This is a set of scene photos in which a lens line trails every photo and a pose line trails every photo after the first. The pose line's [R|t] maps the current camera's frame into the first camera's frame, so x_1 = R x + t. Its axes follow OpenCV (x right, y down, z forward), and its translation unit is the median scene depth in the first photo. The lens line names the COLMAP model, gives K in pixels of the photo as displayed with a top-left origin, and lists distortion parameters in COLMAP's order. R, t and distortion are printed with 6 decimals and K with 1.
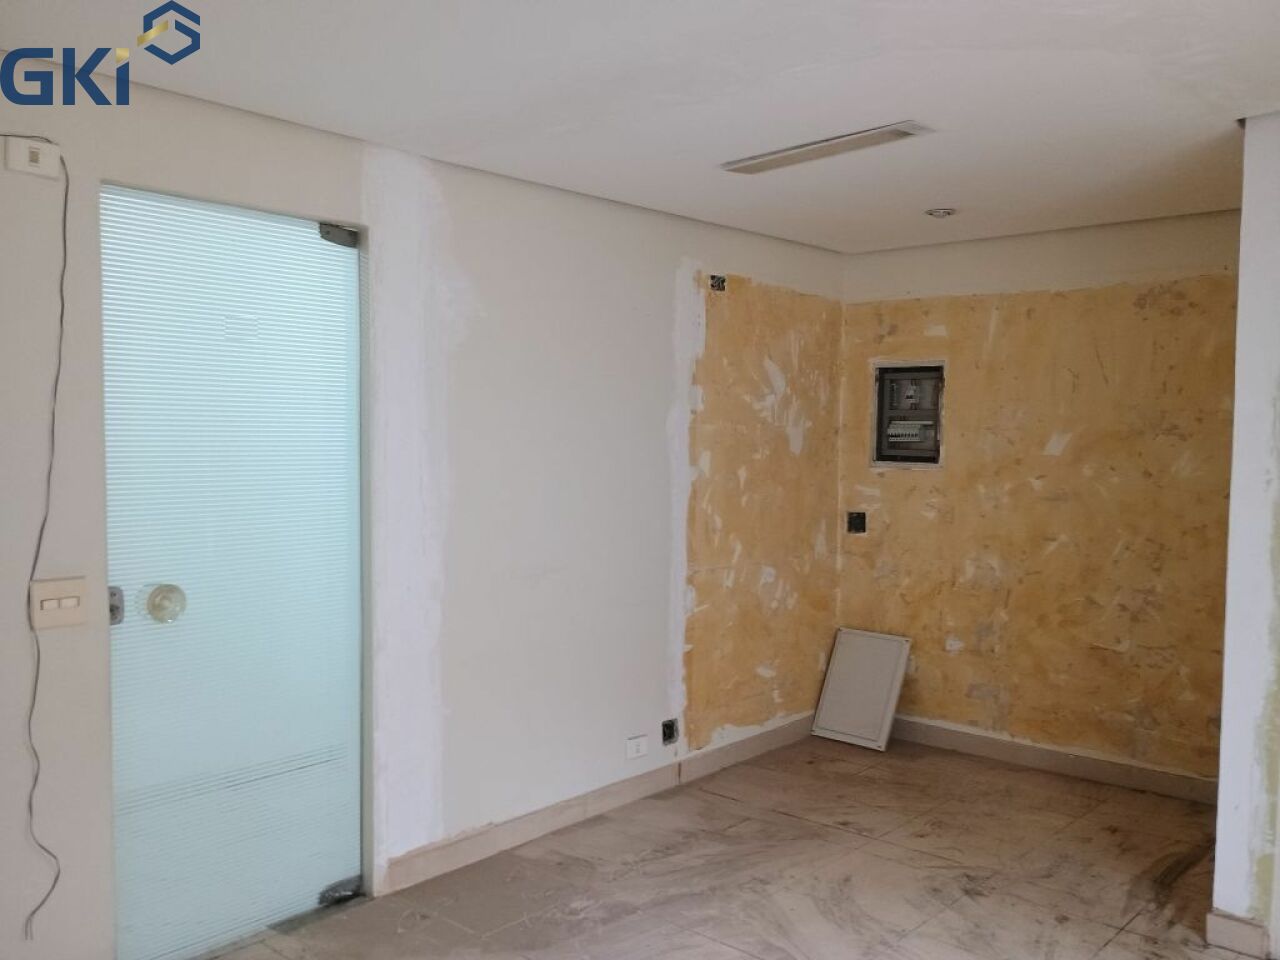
lens RADIAL K [[1102.7, 0, 626.7], [0, 1102.7, 505.1], [0, 0, 1]] dist [0.066809, -0.080239]
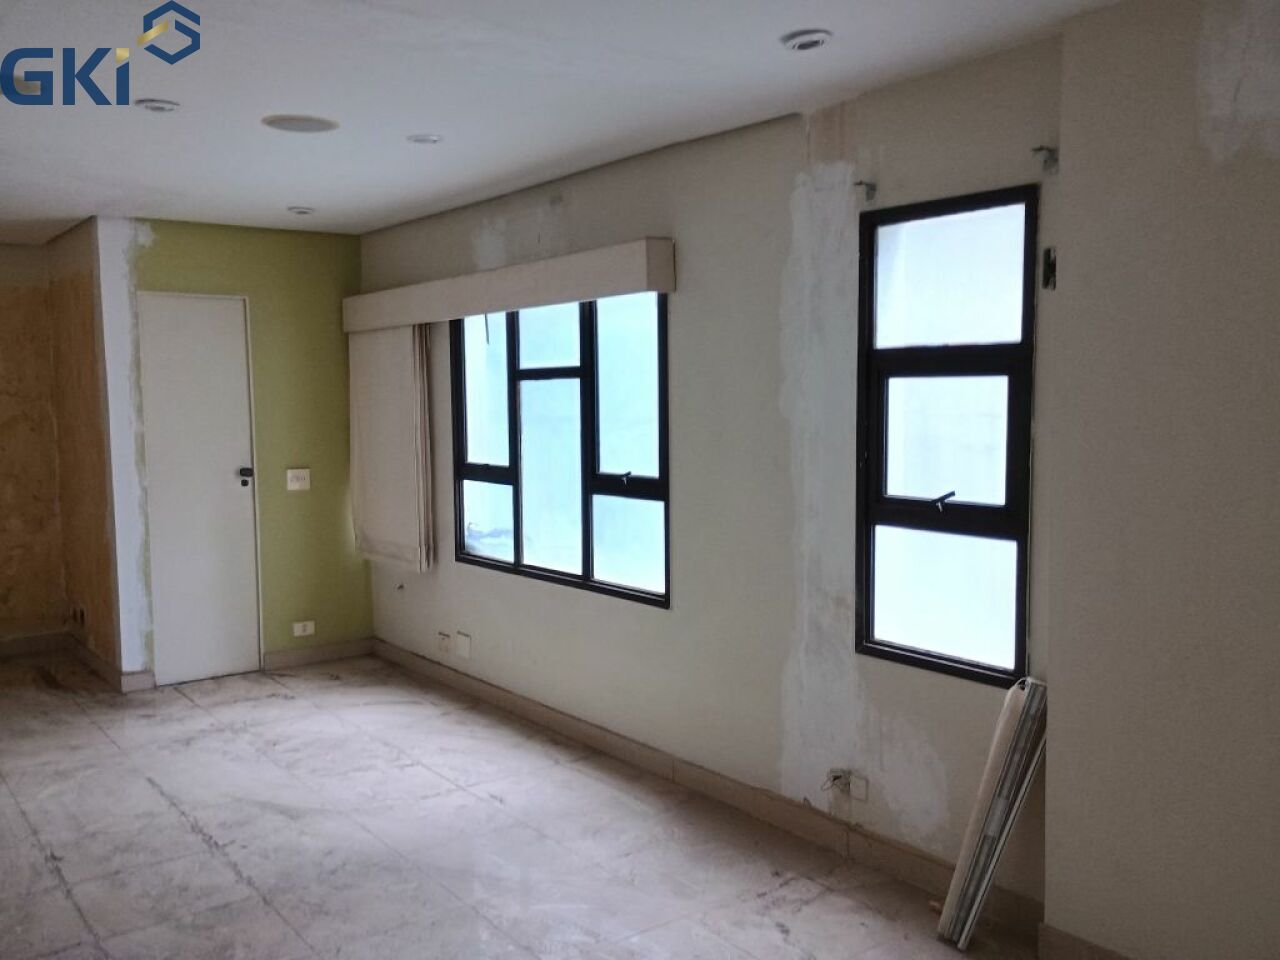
lens RADIAL K [[1140.9, 0, 649.9], [0, 1140.9, 497.6], [0, 0, 1]] dist [0.052797, -0.039951]
pose [[0.194130, -0.101162, 0.975746, -0.712940], [0.076878, 0.993178, 0.087674, -0.000693], [-0.977959, 0.057993, 0.200583, -0.116485]]
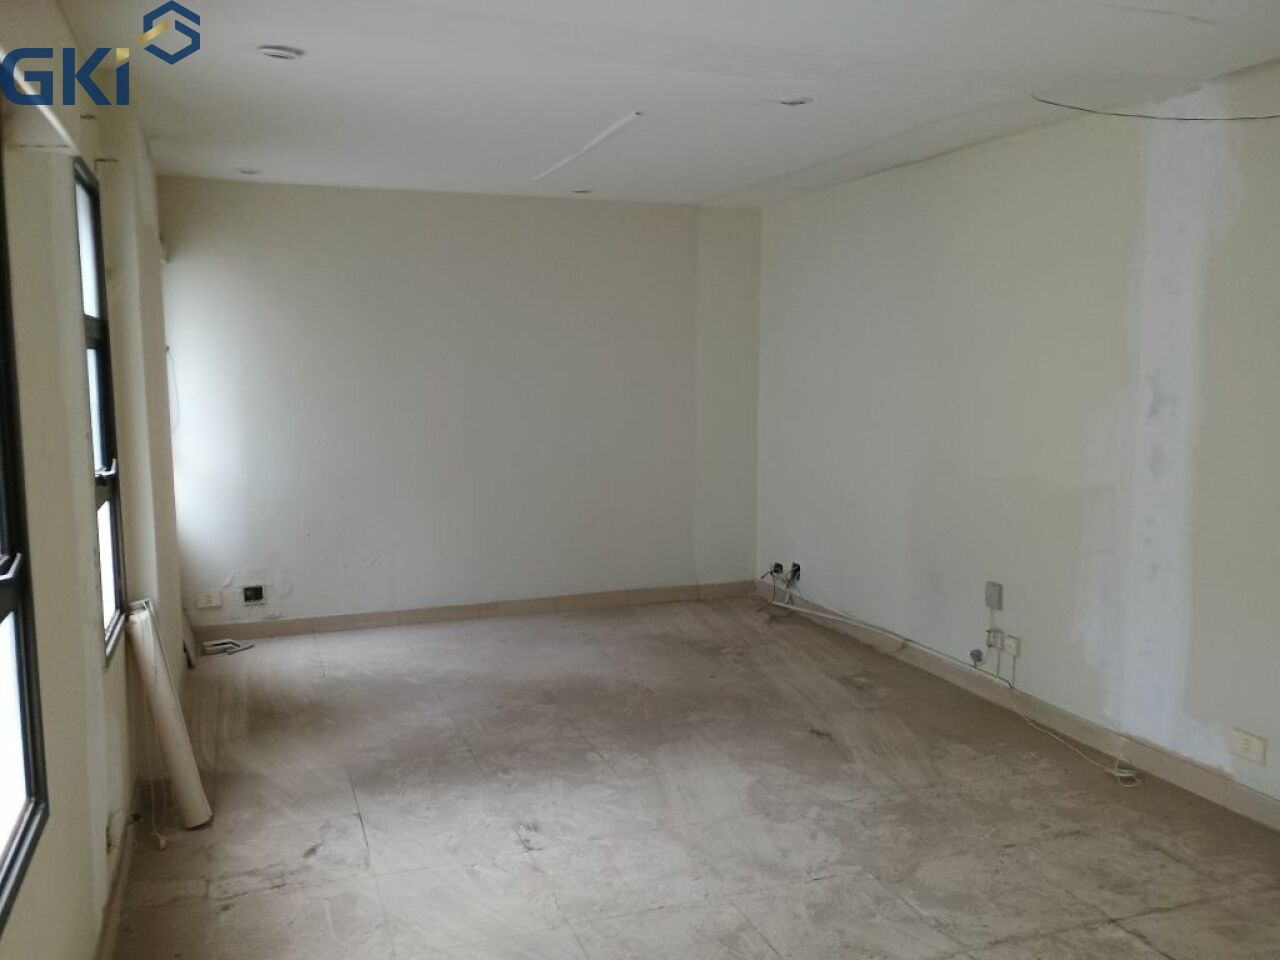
lens RADIAL K [[1102.7, 0, 622.4], [0, 1102.7, 474.9], [0, 0, 1]] dist [0.066809, -0.080239]
pose [[-0.483917, 0.090500, -0.870422, 0.442967], [-0.053320, 0.989741, 0.132549, -0.028811], [0.873488, 0.110553, -0.474127, 0.446305]]
